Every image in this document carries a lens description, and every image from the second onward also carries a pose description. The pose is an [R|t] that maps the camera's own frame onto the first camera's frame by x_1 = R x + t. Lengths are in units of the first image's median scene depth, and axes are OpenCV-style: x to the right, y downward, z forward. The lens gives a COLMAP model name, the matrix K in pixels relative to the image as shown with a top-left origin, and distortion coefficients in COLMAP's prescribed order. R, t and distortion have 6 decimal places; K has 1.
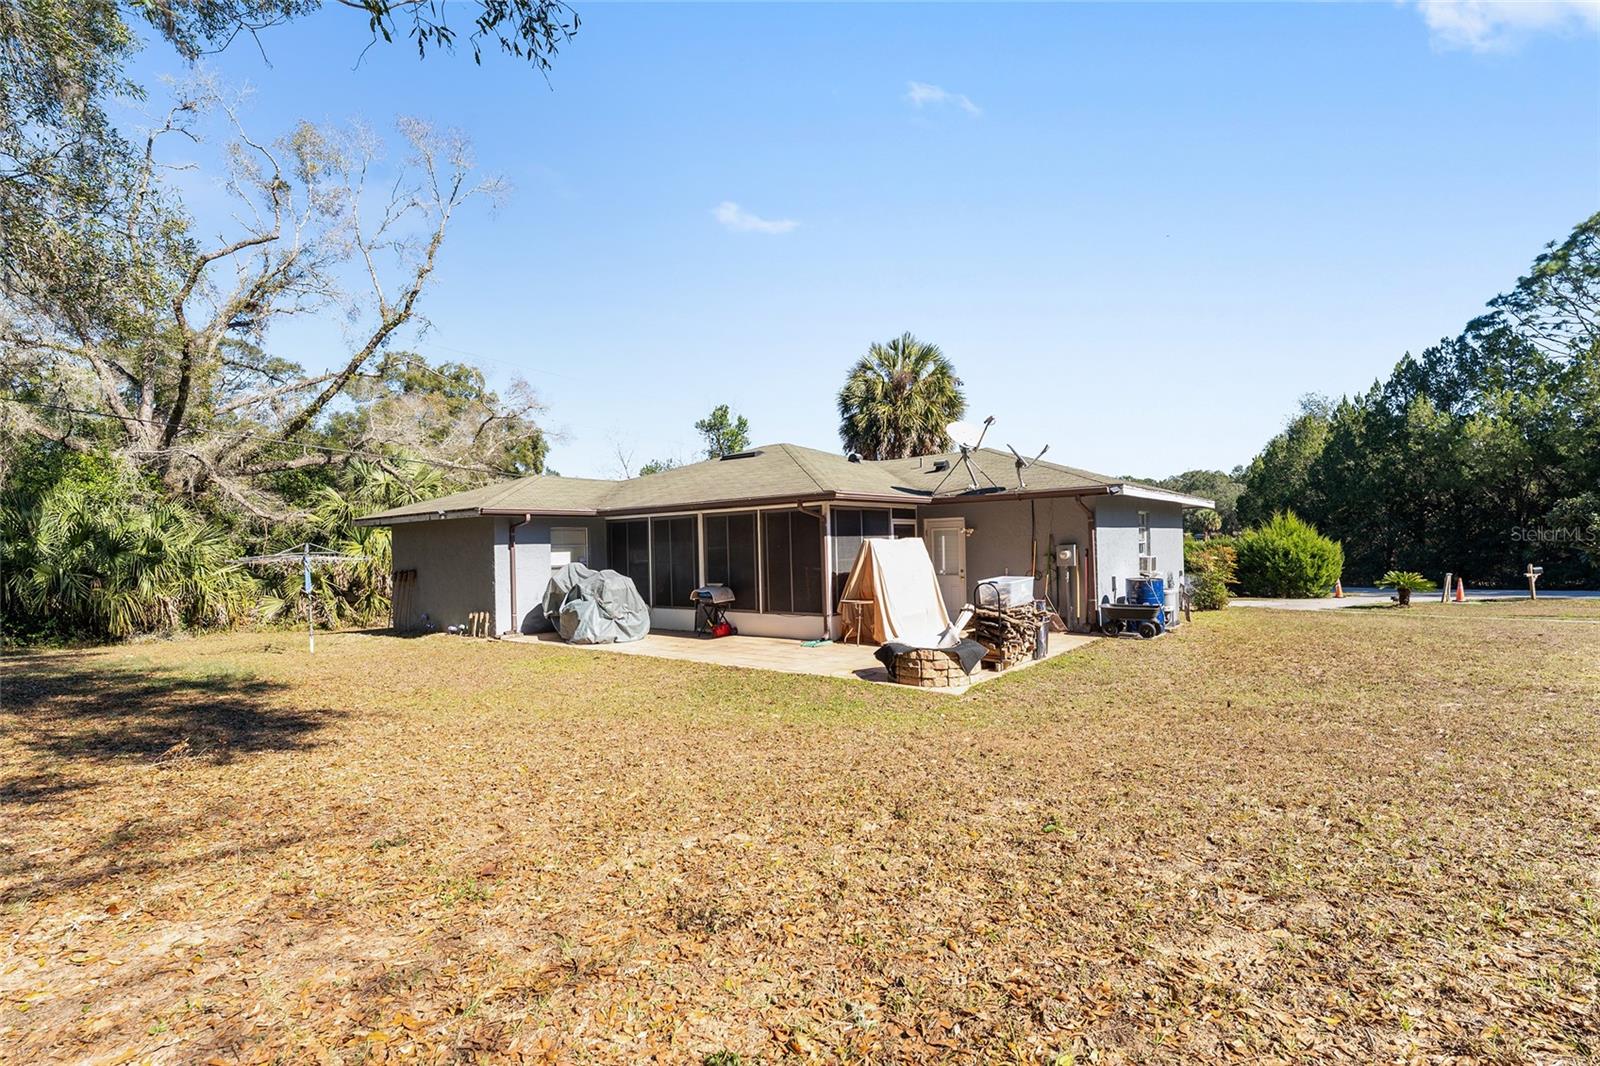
lens RADIAL K [[722.1, 0, 800.0], [0, 722.1, 533.0], [0, 0, 1]] dist [-0.000846, -0.000092]
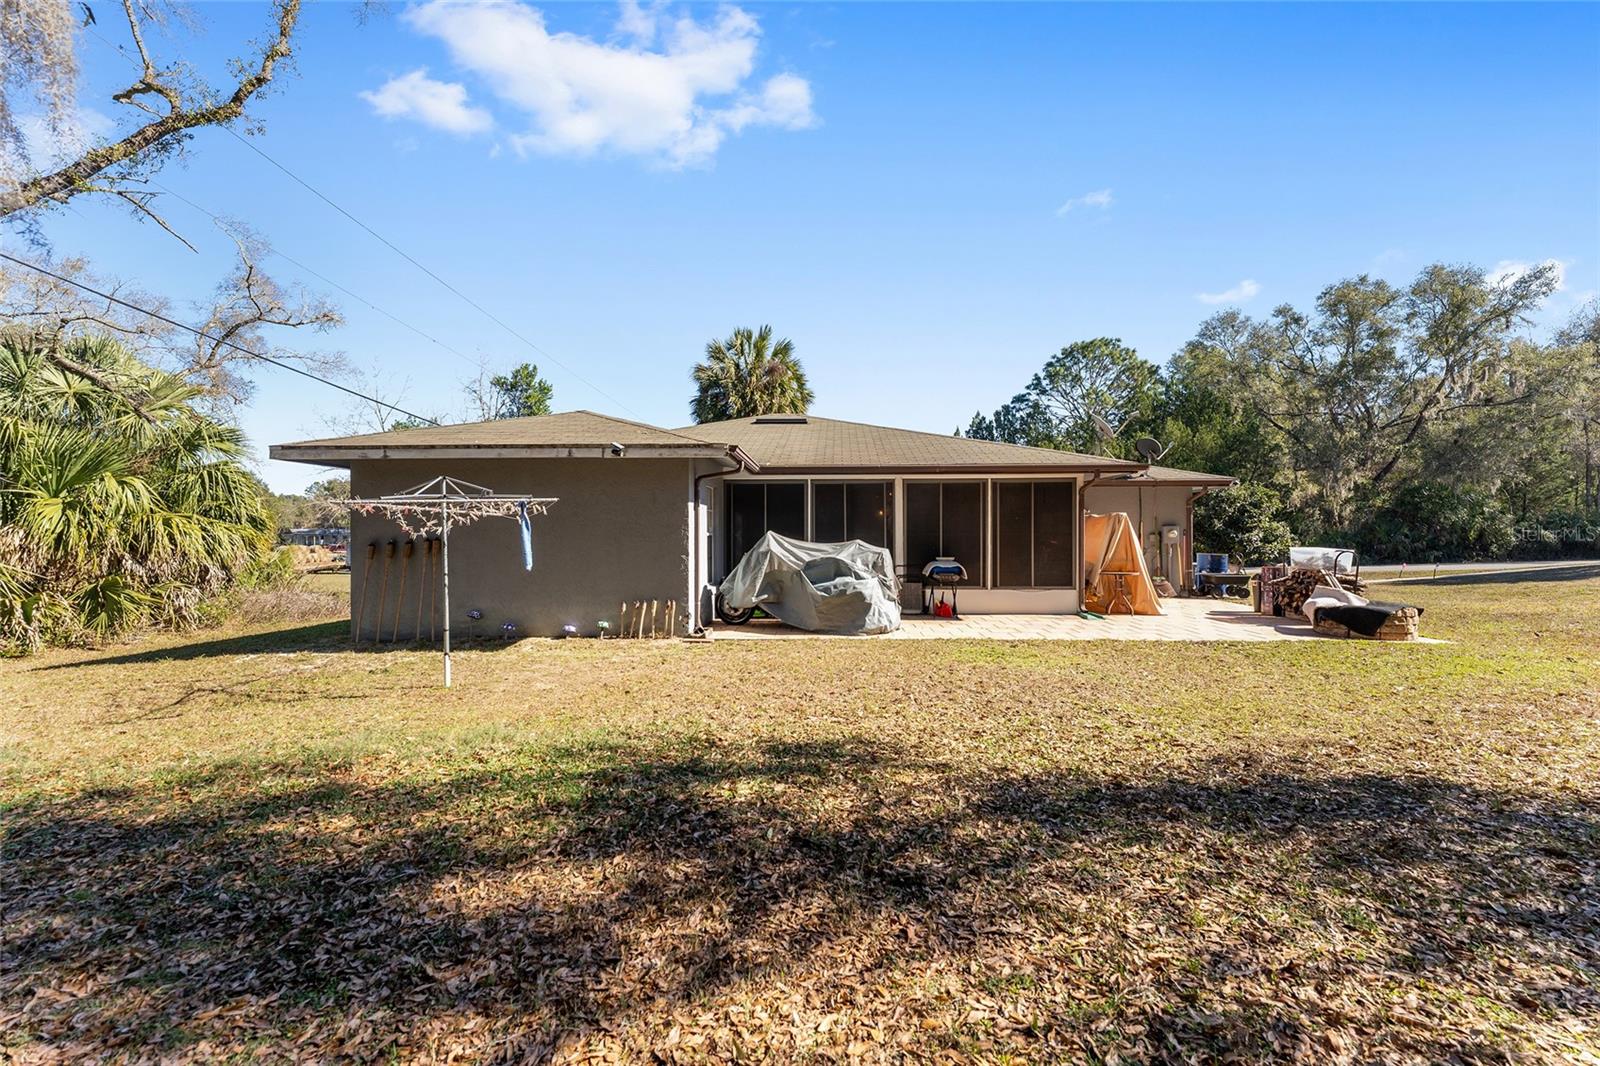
lens RADIAL K [[646.0, 0, 799.1], [0, 646.0, 529.4], [0, 0, 1]] dist [-0.003888, -0.000367]
pose [[0.802902, 0.028752, 0.595418, -0.685804], [-0.029546, 0.999528, -0.008424, 0.043450], [-0.595379, -0.010829, 0.803372, 0.427597]]
